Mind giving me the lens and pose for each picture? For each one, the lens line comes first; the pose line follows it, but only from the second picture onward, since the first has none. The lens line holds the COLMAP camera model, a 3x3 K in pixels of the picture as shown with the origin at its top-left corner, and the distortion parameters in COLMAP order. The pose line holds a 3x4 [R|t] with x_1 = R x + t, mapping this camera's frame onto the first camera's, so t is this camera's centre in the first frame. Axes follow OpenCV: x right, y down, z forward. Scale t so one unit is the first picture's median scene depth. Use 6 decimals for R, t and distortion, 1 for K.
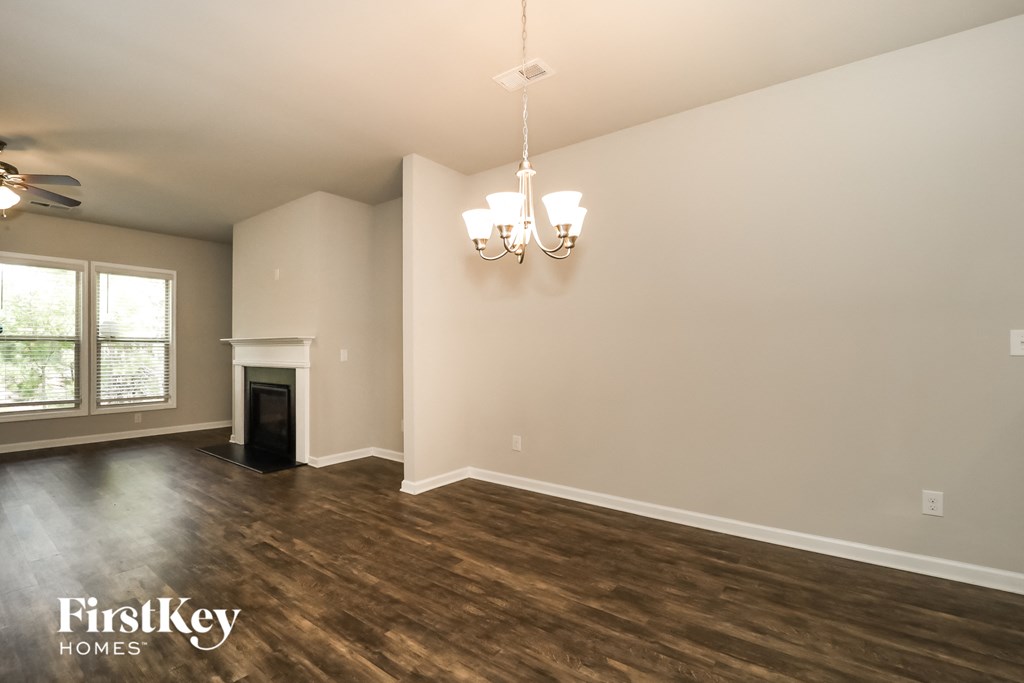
lens RADIAL K [[470.5, 0, 515.0], [0, 470.5, 343.9], [0, 0, 1]] dist [-0.019228, -0.001462]
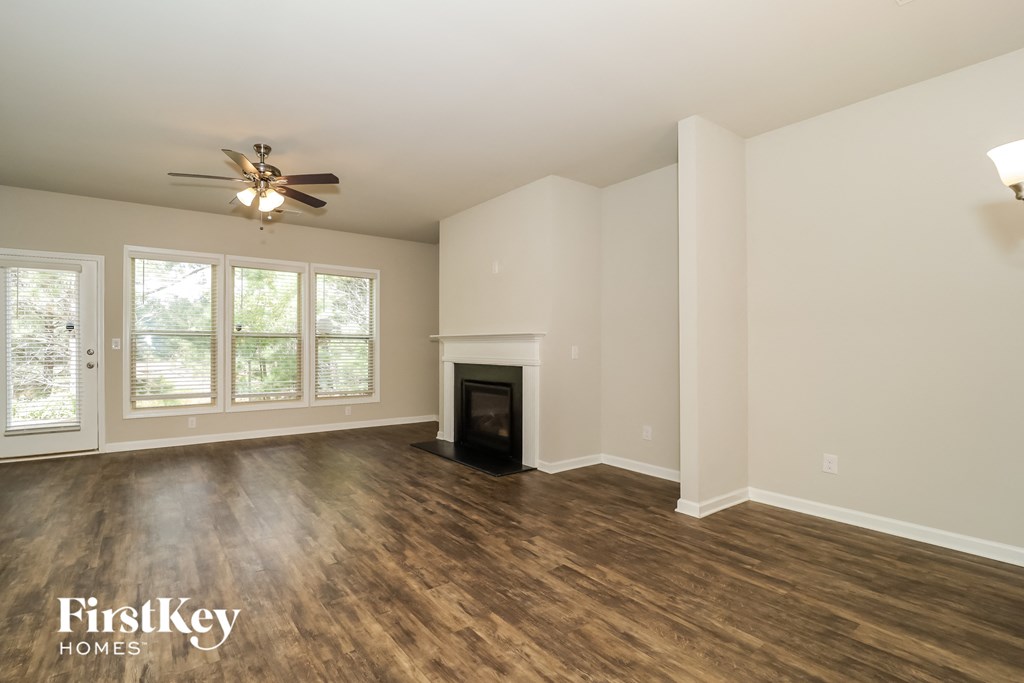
lens RADIAL K [[470.5, 0, 512.3], [0, 470.5, 345.6], [0, 0, 1]] dist [-0.019228, -0.001462]
pose [[0.970164, 0.005111, -0.242395, -0.358014], [-0.003175, 0.999960, 0.008376, 0.003805], [0.242428, -0.007356, 0.970142, 0.105284]]
